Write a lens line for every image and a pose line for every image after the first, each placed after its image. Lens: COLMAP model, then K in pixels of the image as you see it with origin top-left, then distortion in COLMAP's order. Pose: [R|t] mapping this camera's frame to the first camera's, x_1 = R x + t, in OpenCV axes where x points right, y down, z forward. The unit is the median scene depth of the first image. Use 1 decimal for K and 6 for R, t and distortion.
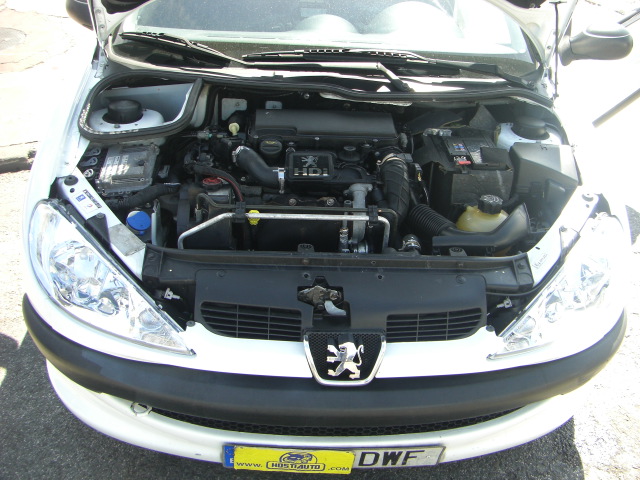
lens RADIAL K [[734.8, 0, 347.6], [0, 734.8, 203.2], [0, 0, 1]] dist [-0.195707, 0.142395]
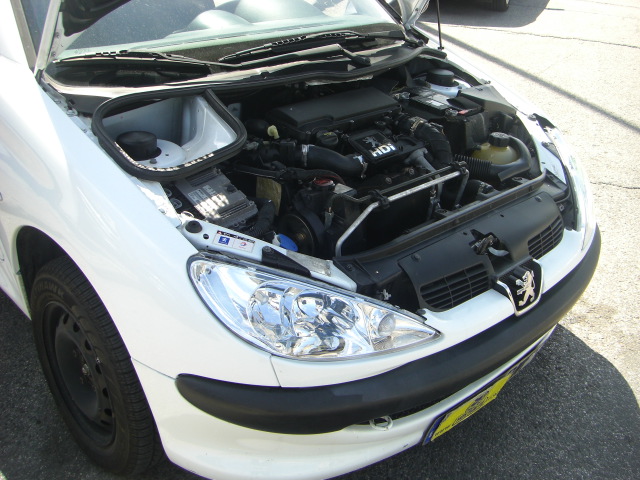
lens RADIAL K [[734.8, 0, 347.6], [0, 734.8, 203.2], [0, 0, 1]] dist [-0.195707, 0.142395]
pose [[0.748439, -0.286326, 0.598211, -0.683684], [0.276439, 0.954595, 0.111043, -0.093356], [-0.602843, 0.082260, 0.793608, 0.200239]]
